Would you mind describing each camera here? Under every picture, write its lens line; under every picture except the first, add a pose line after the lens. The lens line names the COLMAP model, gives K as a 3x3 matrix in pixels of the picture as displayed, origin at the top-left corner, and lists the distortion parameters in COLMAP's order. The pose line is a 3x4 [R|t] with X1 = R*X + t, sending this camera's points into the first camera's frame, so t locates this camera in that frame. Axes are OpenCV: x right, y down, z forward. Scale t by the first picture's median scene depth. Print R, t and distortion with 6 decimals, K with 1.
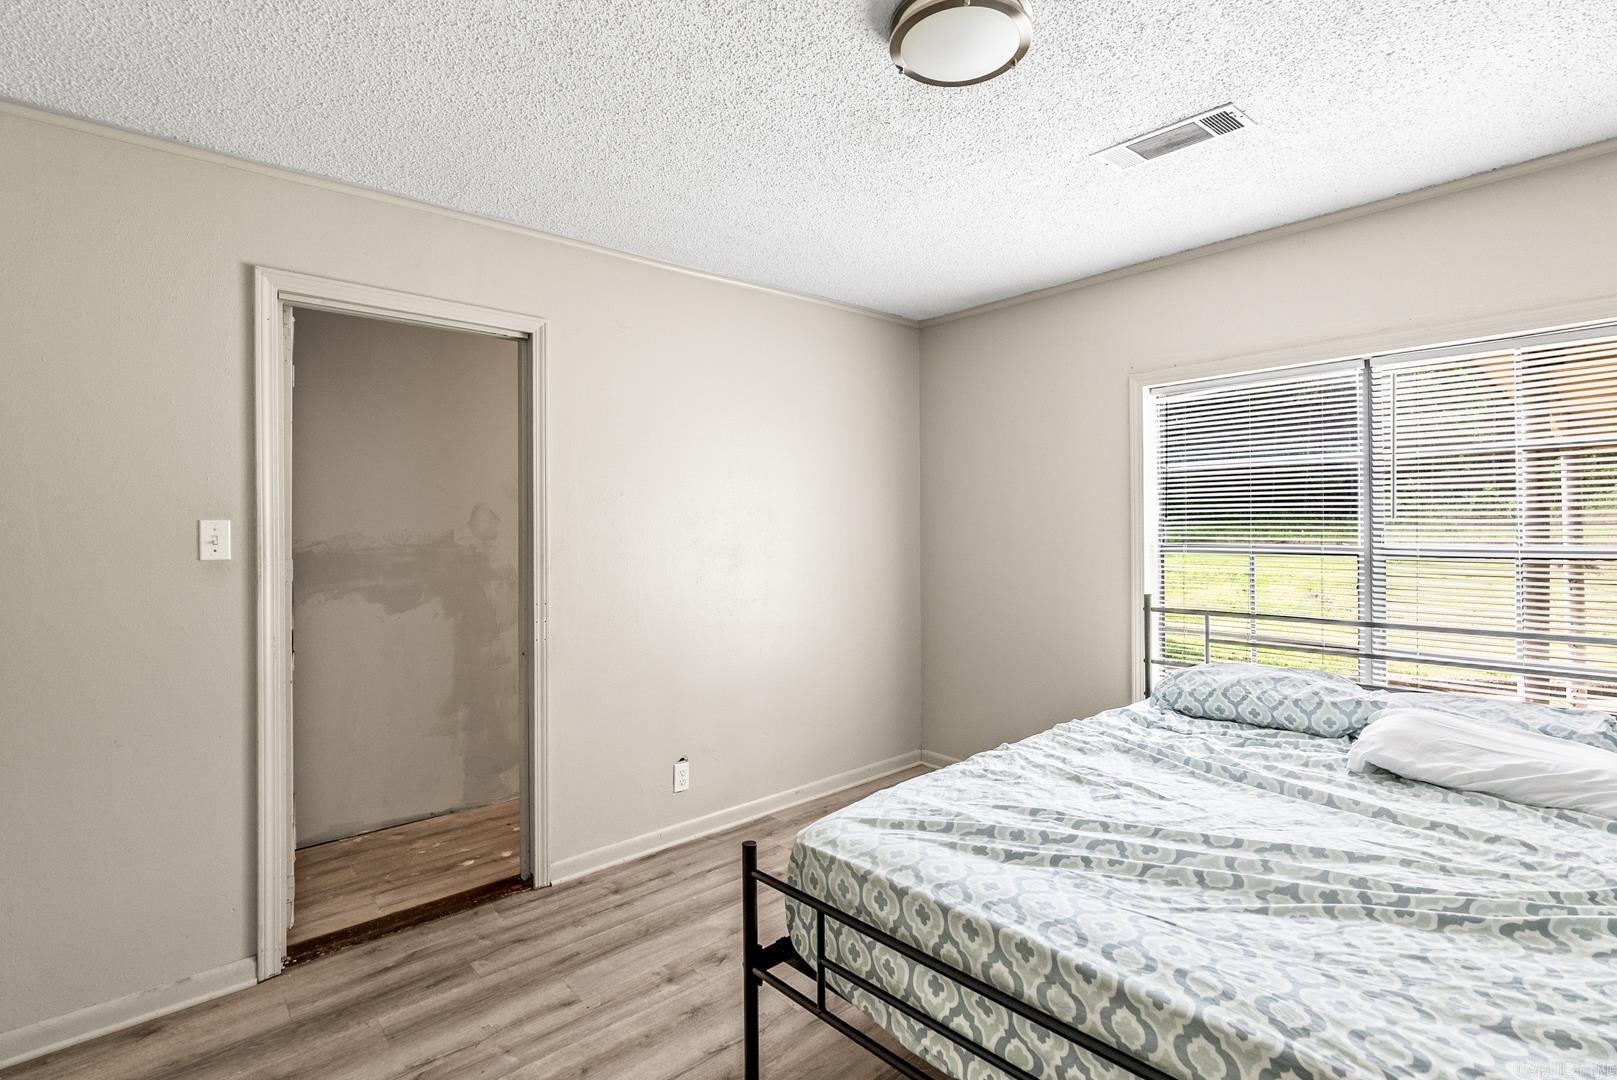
lens RADIAL K [[725.6, 0, 804.6], [0, 725.6, 533.4], [0, 0, 1]] dist [0.000830, 0.000319]
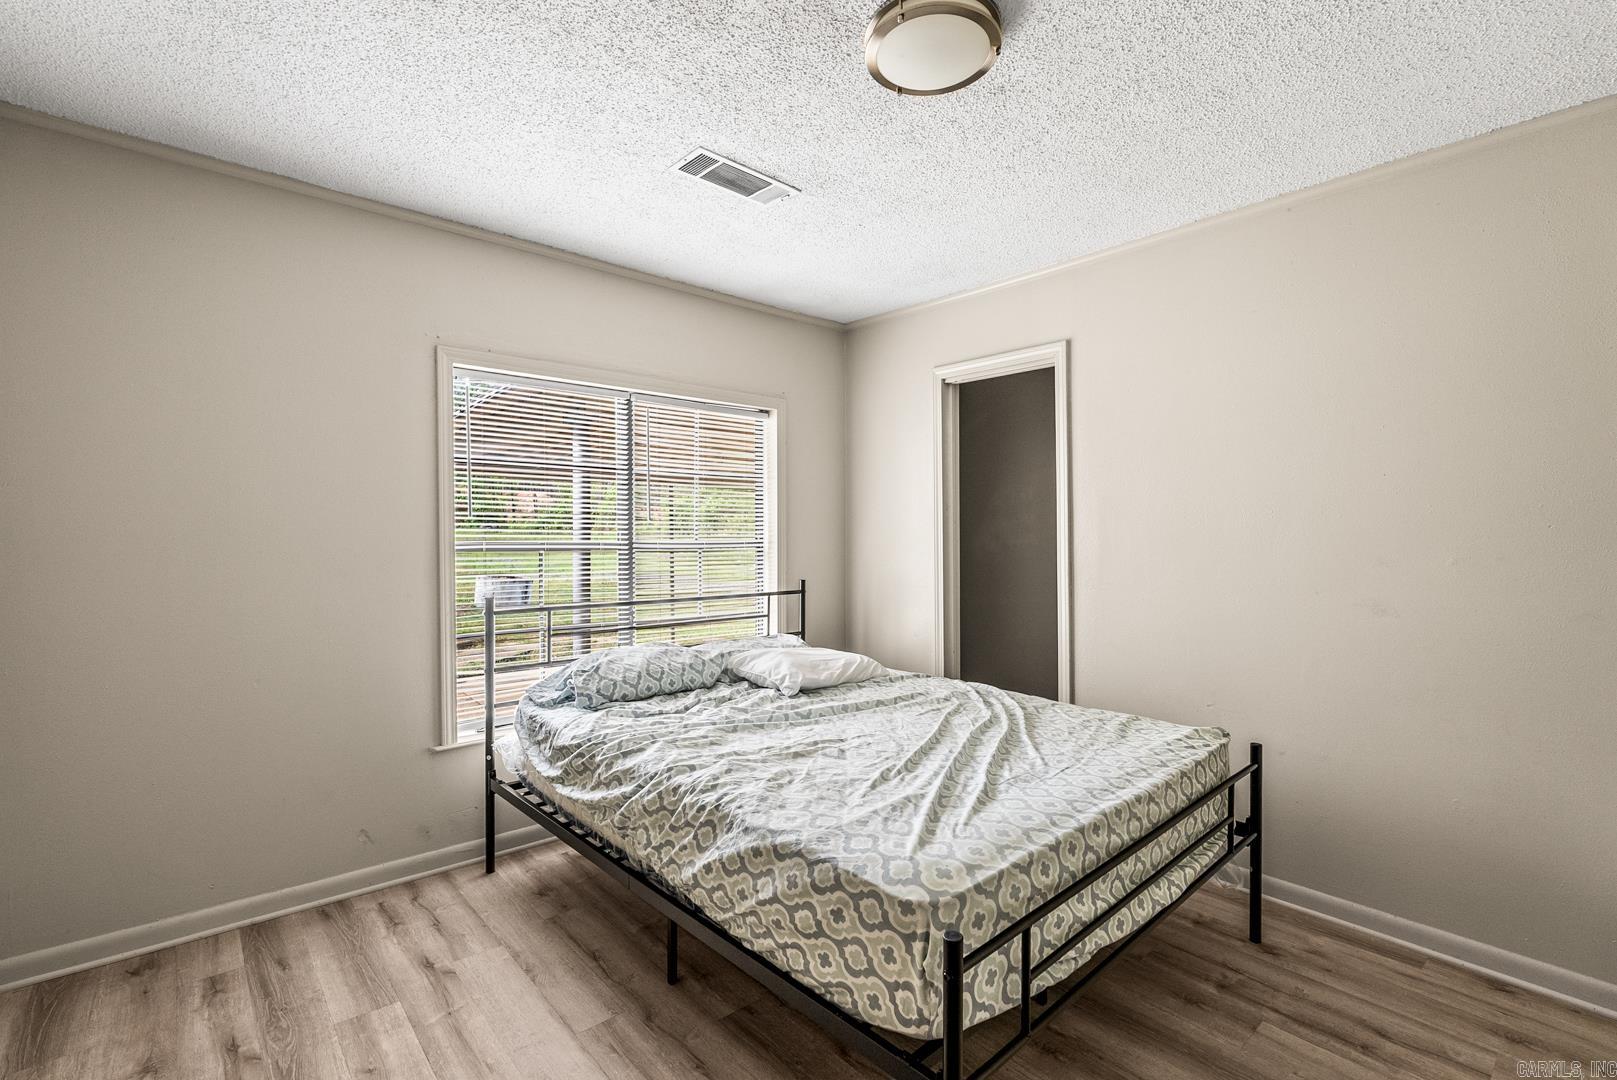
lens RADIAL K [[725.6, 0, 805.2], [0, 725.6, 543.5], [0, 0, 1]] dist [0.000830, 0.000319]
pose [[0.025688, -0.007202, 0.999644, -0.713713], [0.000609, 0.999974, 0.007188, 0.018026], [-0.999670, 0.000424, 0.025691, 0.986680]]
